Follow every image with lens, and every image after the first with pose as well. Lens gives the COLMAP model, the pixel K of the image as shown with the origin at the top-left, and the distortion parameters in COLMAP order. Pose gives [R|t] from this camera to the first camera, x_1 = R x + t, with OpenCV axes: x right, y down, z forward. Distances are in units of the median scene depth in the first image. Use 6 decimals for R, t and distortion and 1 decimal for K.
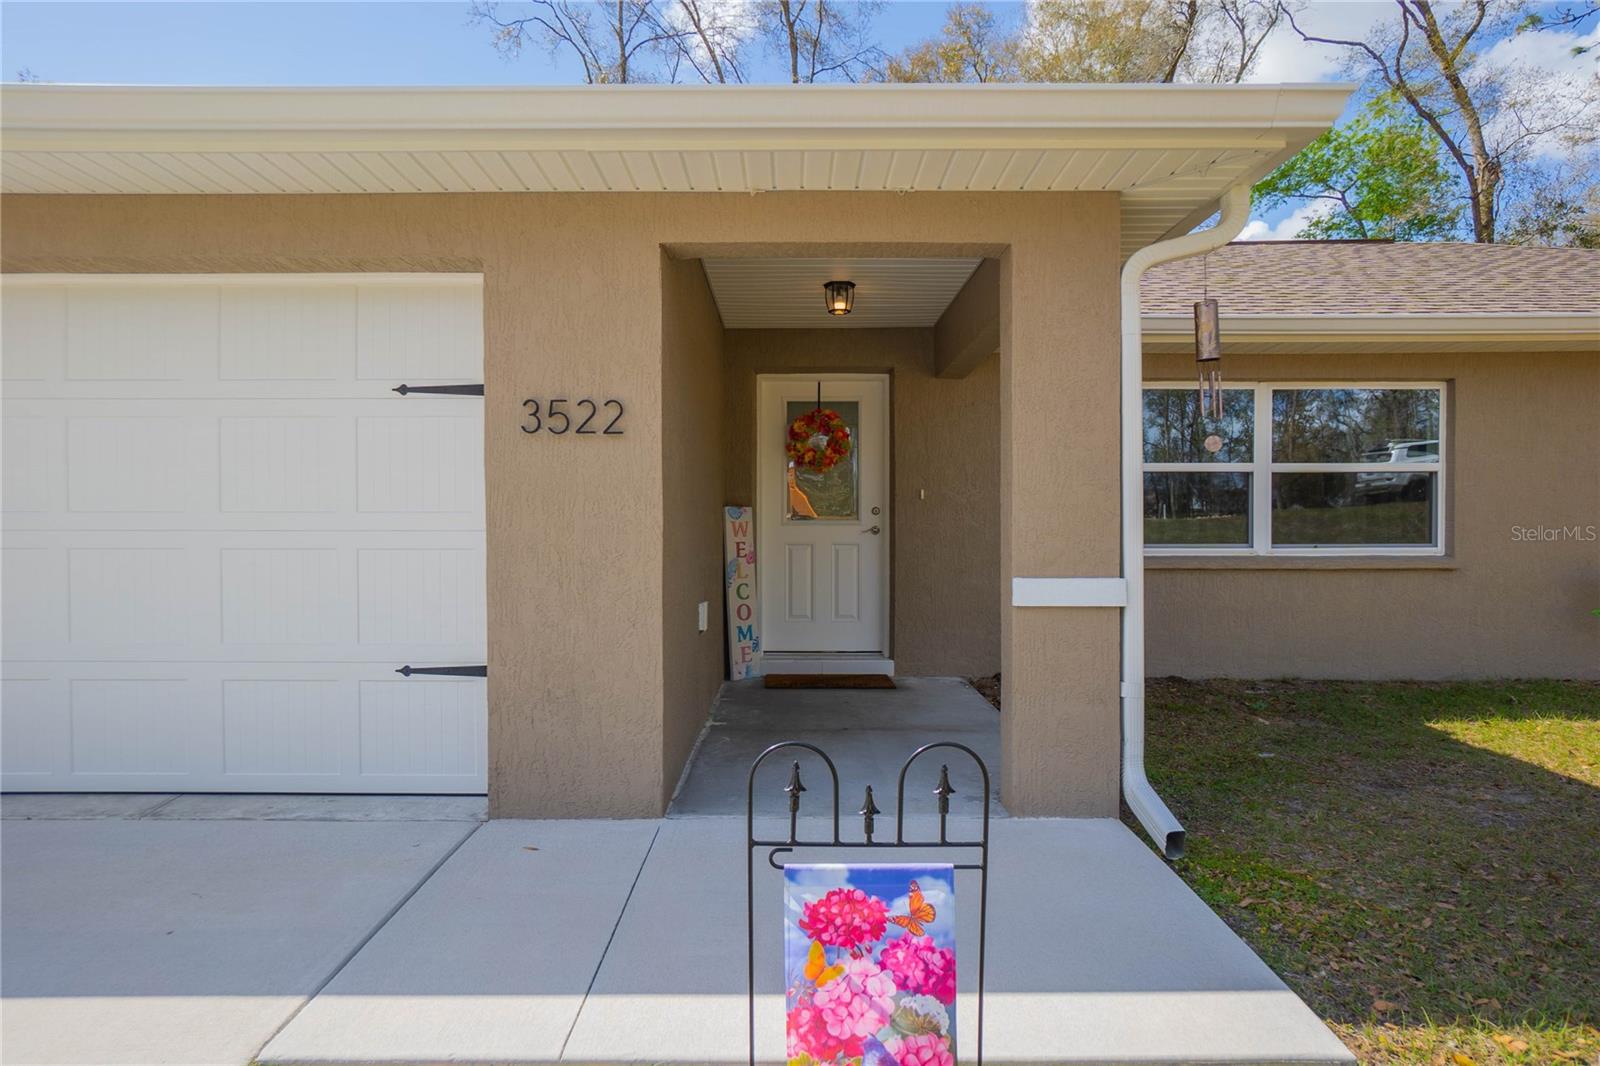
lens RADIAL K [[908.9, 0, 800.0], [0, 908.9, 533.0], [0, 0, 1]] dist [0.038795, 0.000491]
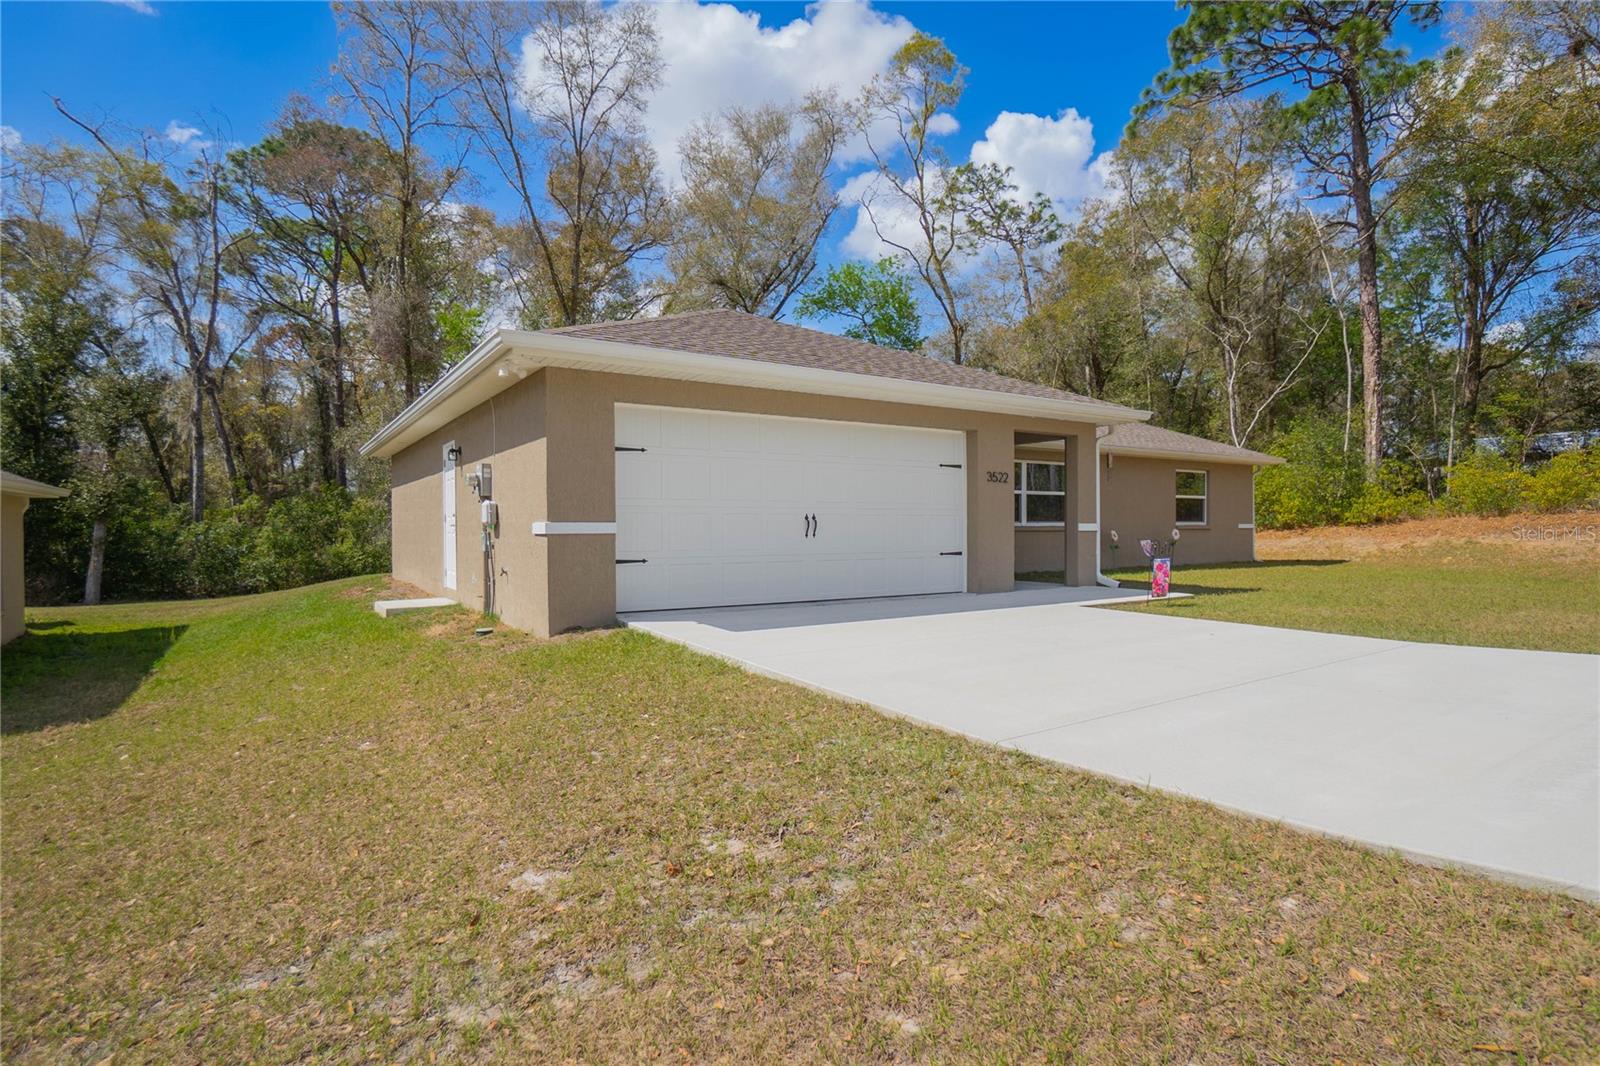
lens RADIAL K [[849.2, 0, 796.6], [0, 849.2, 540.7], [0, 0, 1]] dist [-0.040253, 0.027398]
pose [[0.836628, -0.013356, 0.547609, -1.343421], [0.012963, 0.999905, 0.004583, 0.046233], [-0.547618, 0.003265, 0.836722, -0.646633]]
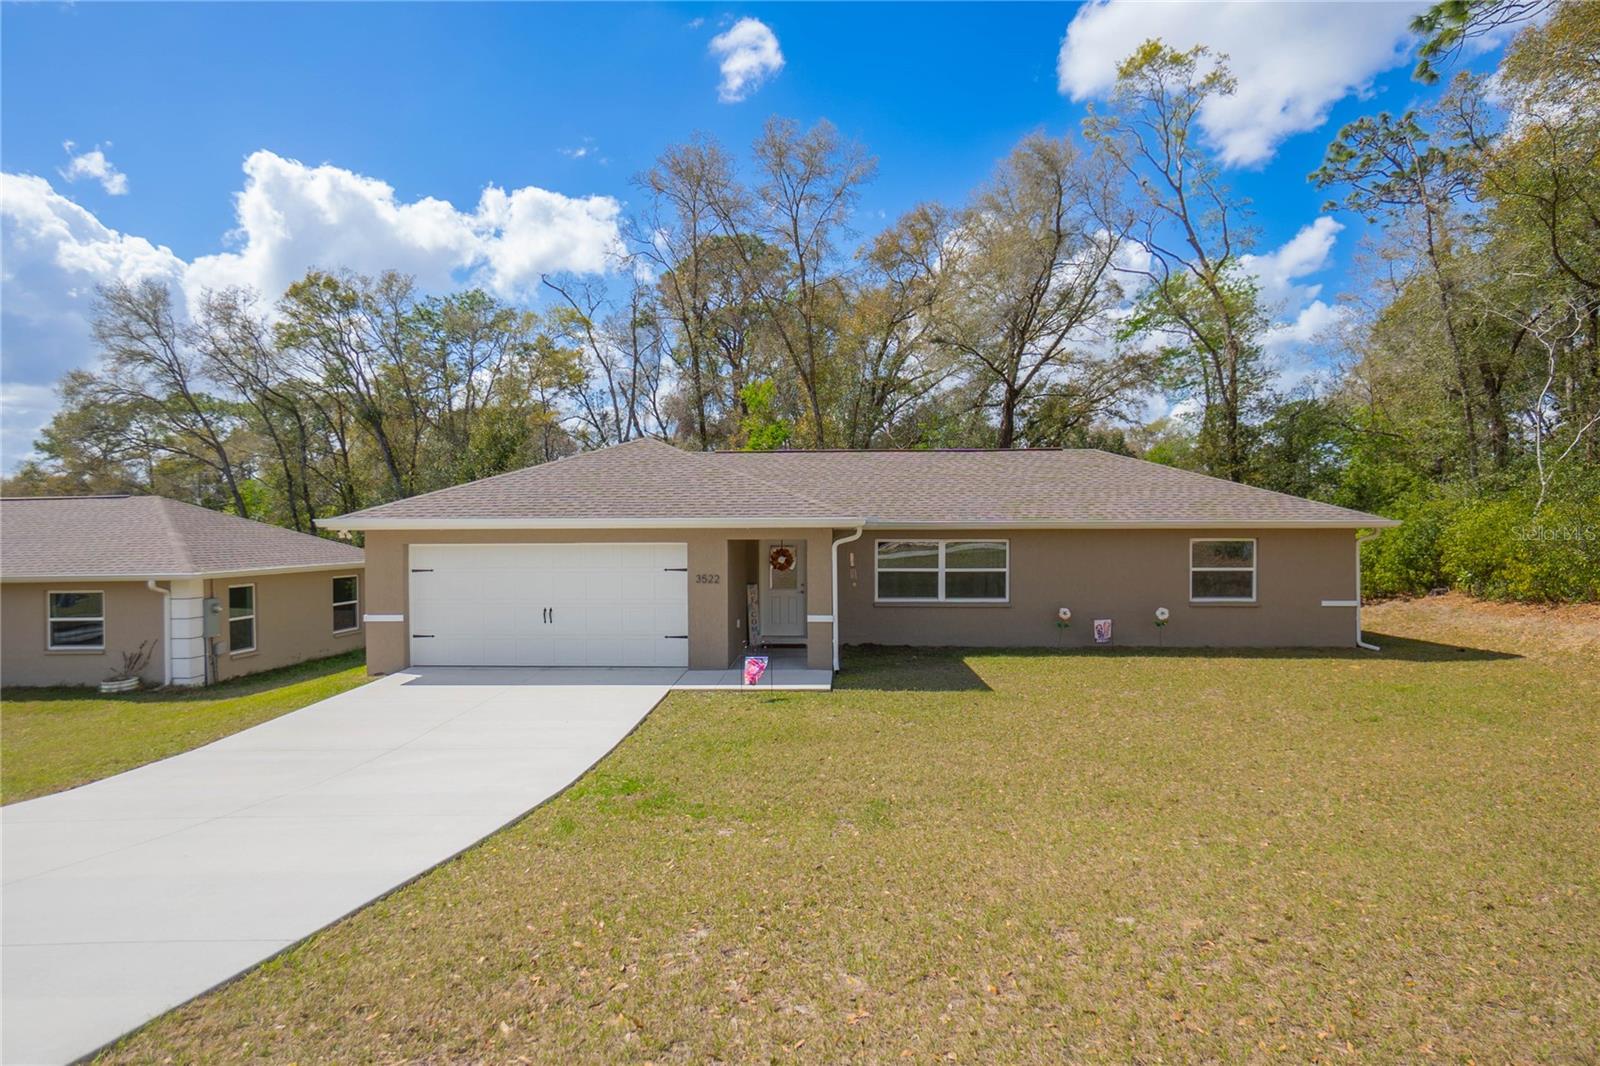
lens RADIAL K [[849.2, 0, 796.6], [0, 849.2, 540.7], [0, 0, 1]] dist [-0.040253, 0.027398]
pose [[0.998634, -0.000471, -0.052246, 0.200882], [0.000244, 0.999991, -0.004346, -0.148938], [0.052248, 0.004327, 0.998625, -1.575667]]
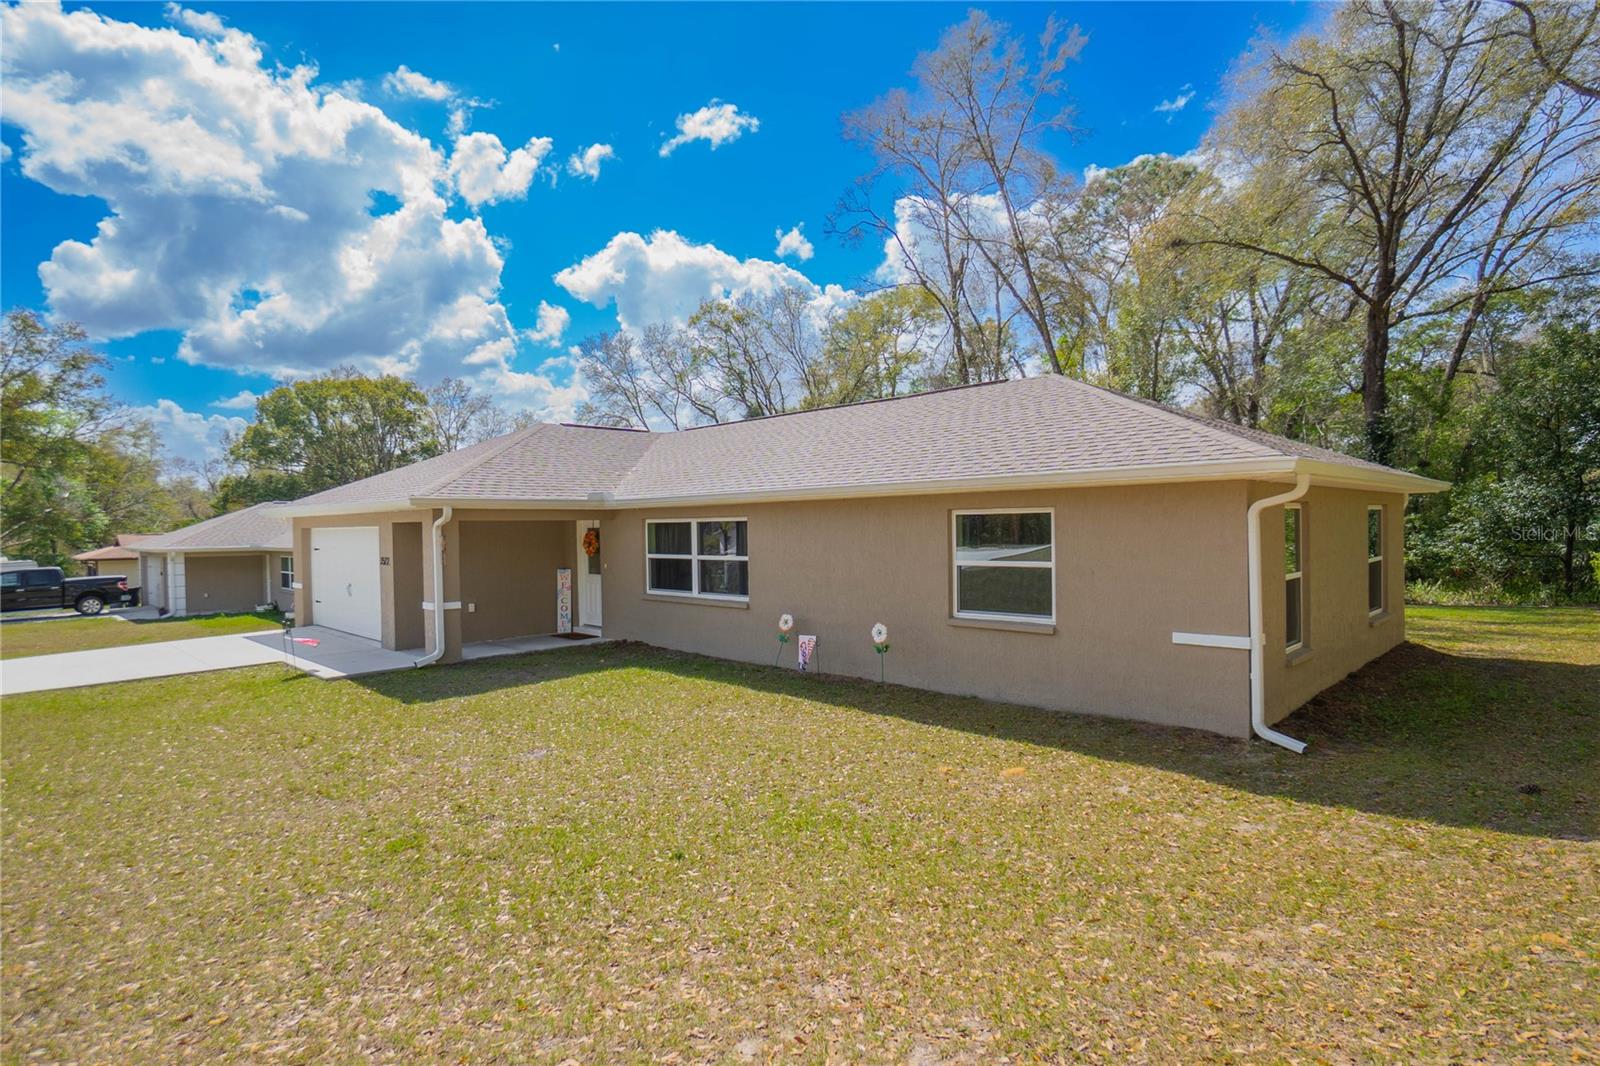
lens RADIAL K [[811.6, 0, 803.5], [0, 811.6, 536.0], [0, 0, 1]] dist [-0.031041, 0.000143]
pose [[0.700658, -0.004266, -0.713484, 2.088926], [0.024500, 0.999536, 0.018083, -0.152259], [0.713076, -0.030151, 0.700438, -0.184832]]
